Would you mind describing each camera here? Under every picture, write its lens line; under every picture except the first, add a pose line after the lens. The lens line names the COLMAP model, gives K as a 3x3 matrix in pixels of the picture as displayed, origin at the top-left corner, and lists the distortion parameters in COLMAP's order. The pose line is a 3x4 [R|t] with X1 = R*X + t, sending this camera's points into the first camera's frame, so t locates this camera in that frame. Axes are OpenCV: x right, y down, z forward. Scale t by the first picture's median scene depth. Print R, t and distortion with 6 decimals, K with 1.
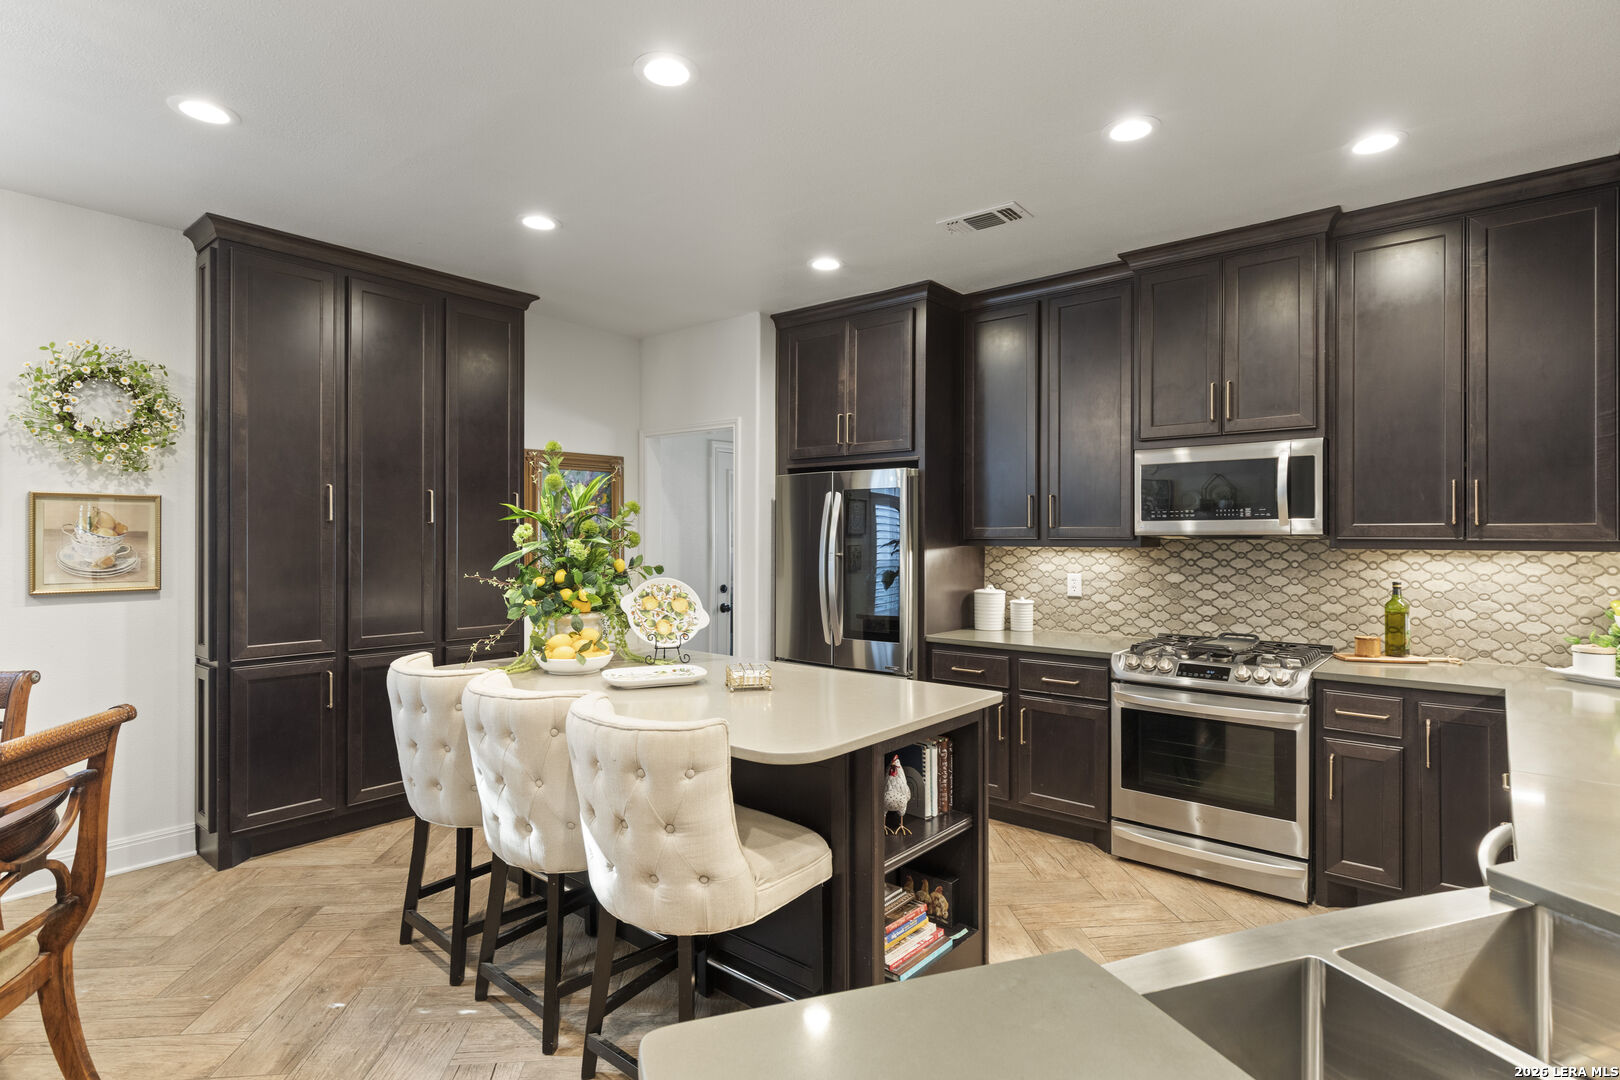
lens RADIAL K [[812.5, 0, 817.3], [0, 812.5, 535.8], [0, 0, 1]] dist [-0.001460, -0.000704]
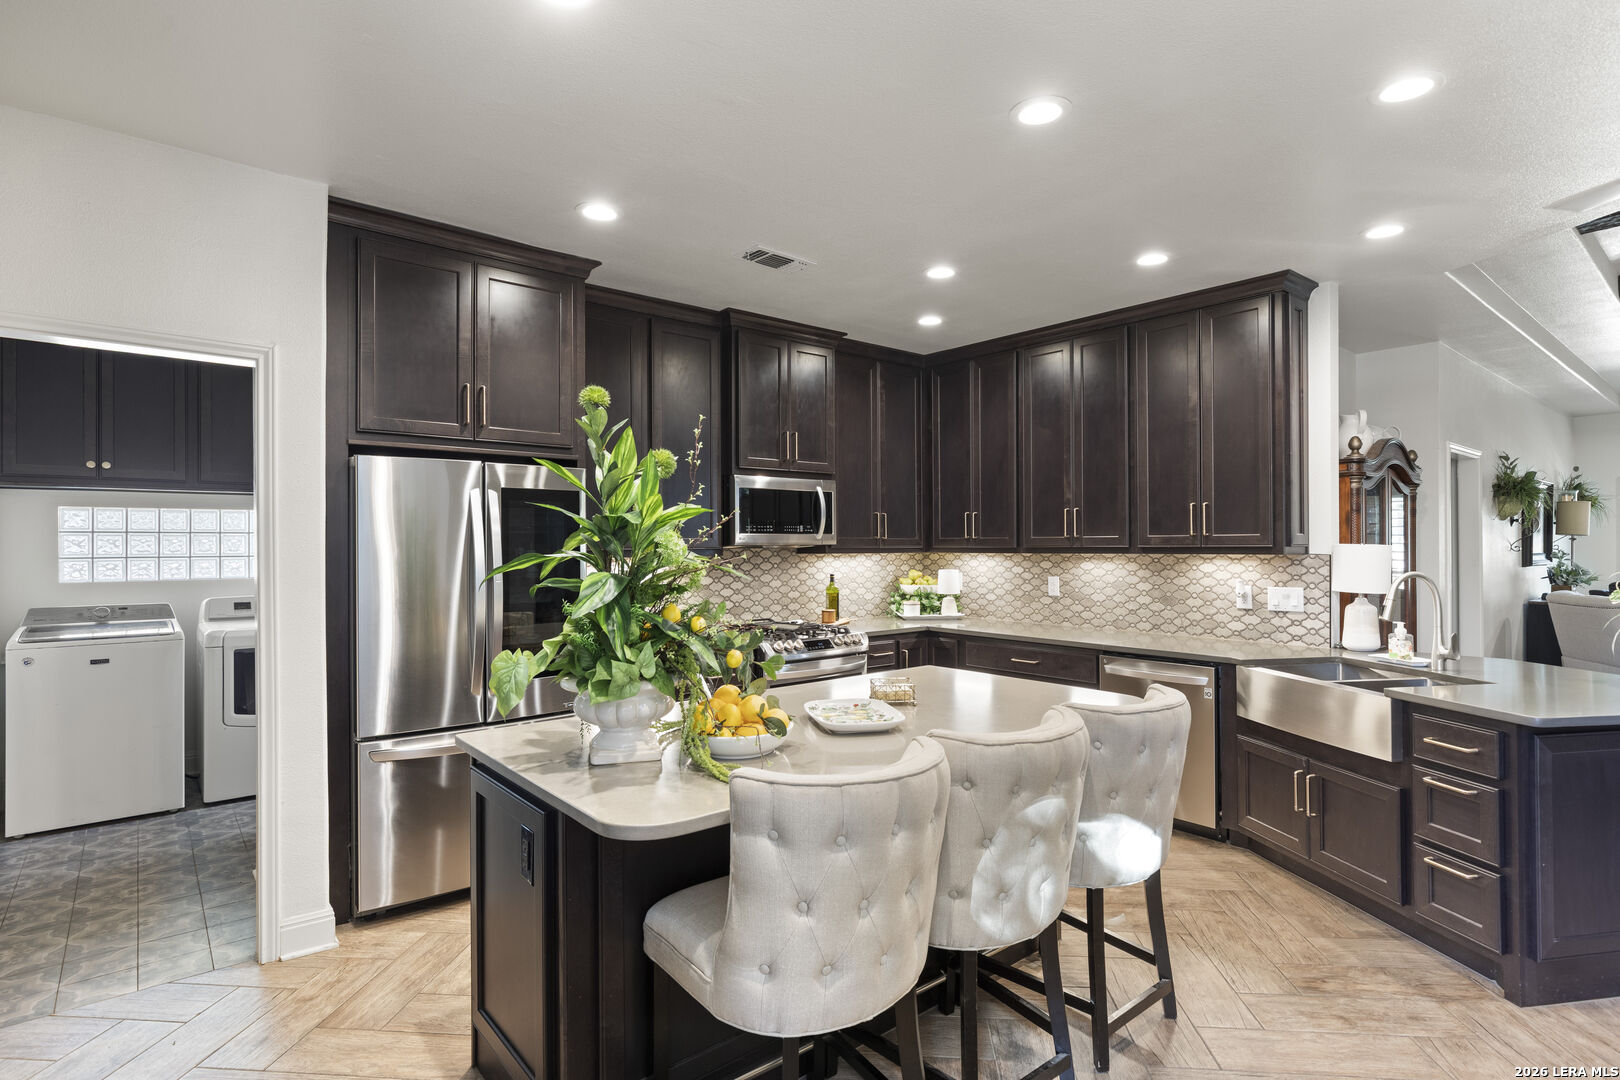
lens RADIAL K [[812.5, 0, 817.3], [0, 812.5, 535.8], [0, 0, 1]] dist [-0.001460, -0.000704]
pose [[0.180609, 0.007852, 0.983524, -0.787046], [0.004061, 0.999954, -0.008729, -0.004051], [-0.983547, 0.005571, 0.180568, 0.676905]]
